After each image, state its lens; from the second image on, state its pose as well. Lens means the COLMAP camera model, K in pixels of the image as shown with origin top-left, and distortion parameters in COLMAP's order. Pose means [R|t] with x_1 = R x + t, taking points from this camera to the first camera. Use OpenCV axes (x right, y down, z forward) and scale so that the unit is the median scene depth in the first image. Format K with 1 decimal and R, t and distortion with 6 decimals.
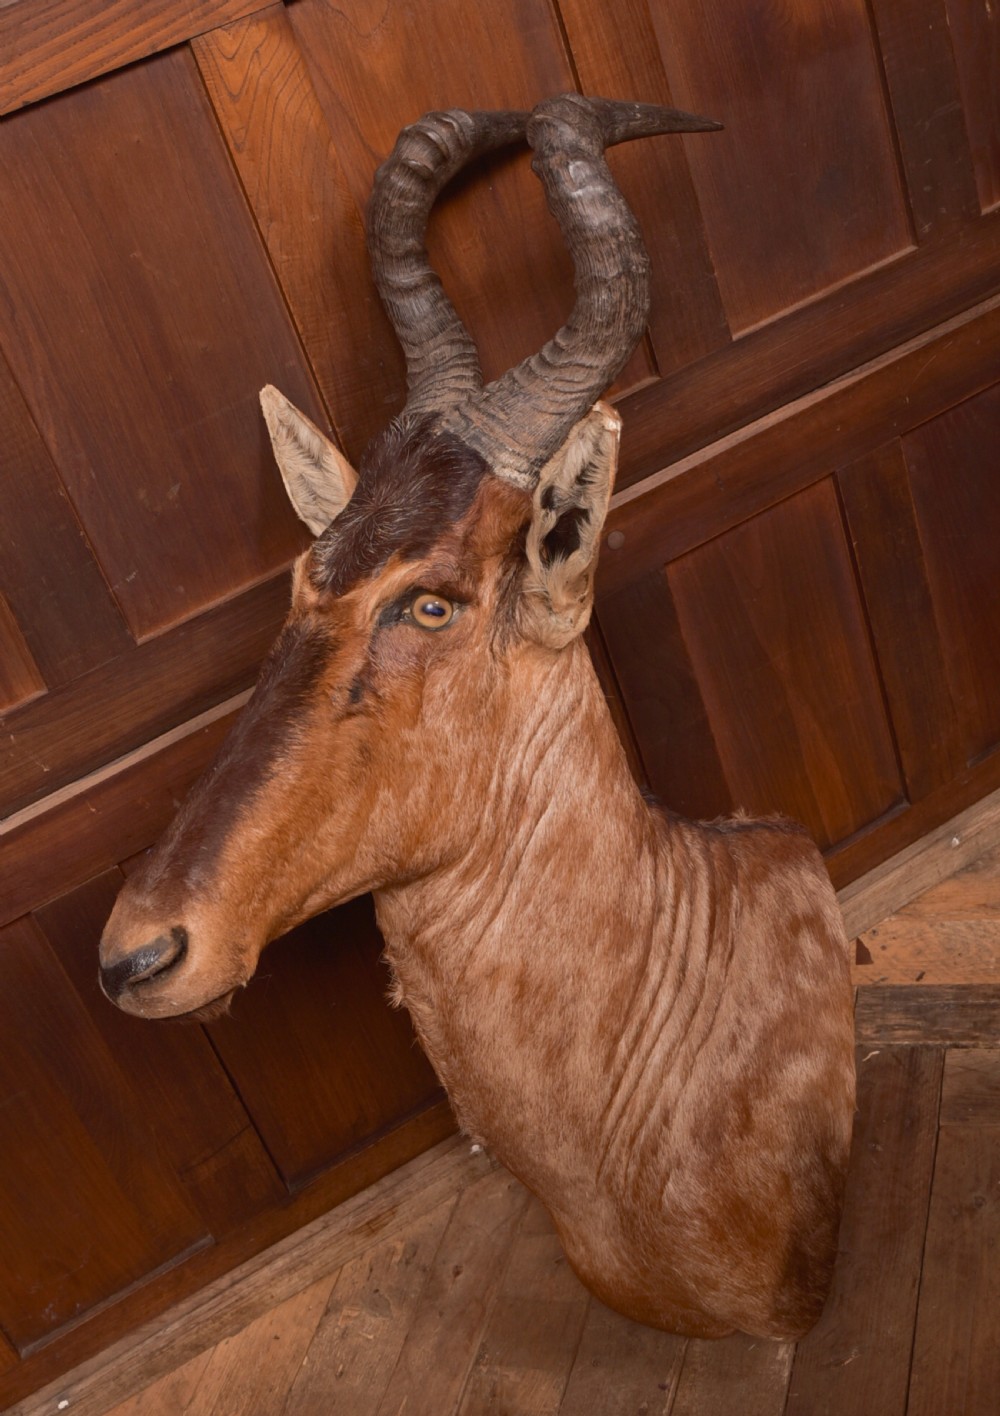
lens RADIAL K [[1807.3, 0, 621.8], [0, 1807.3, 711.1], [0, 0, 1]] dist [-0.041198, 0.076884]
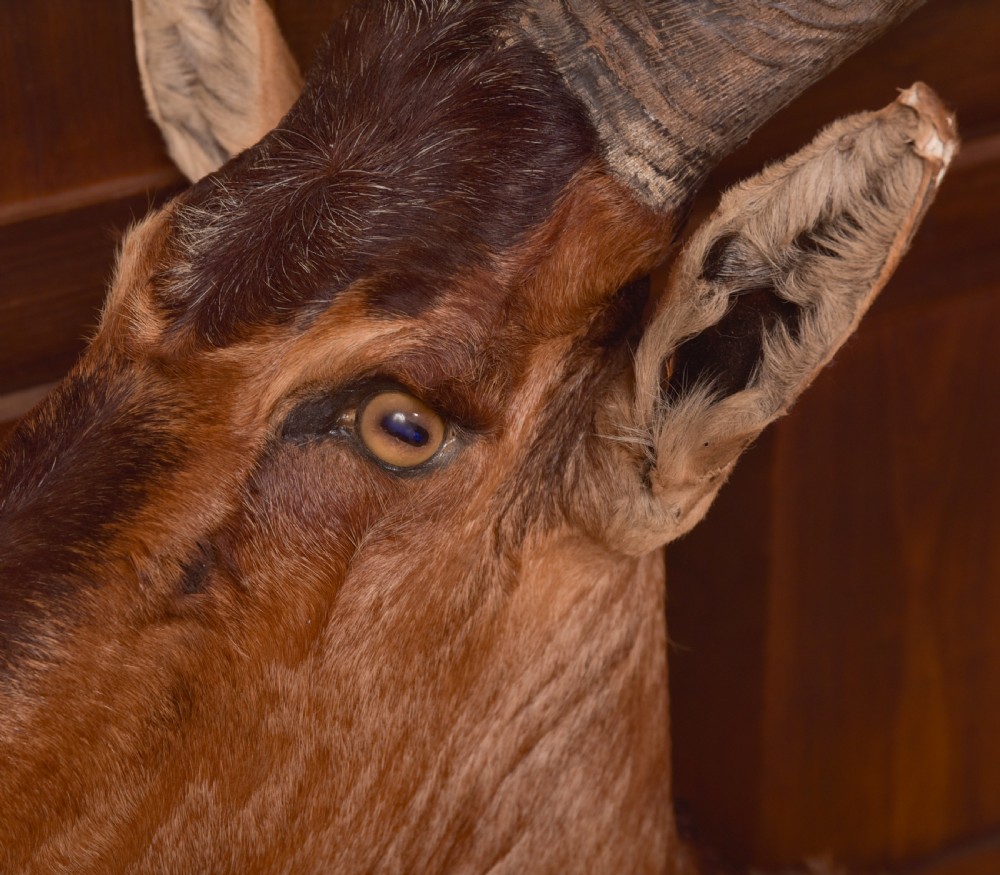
lens RADIAL K [[2312.6, 0, 498.8], [0, 2312.6, 540.2], [0, 0, 1]] dist [0.088576, 0.506350]
pose [[0.966203, 0.252707, 0.050907, -0.102903], [-0.256345, 0.962723, 0.086320, -0.084120], [-0.027196, -0.096452, 0.994966, 0.415121]]
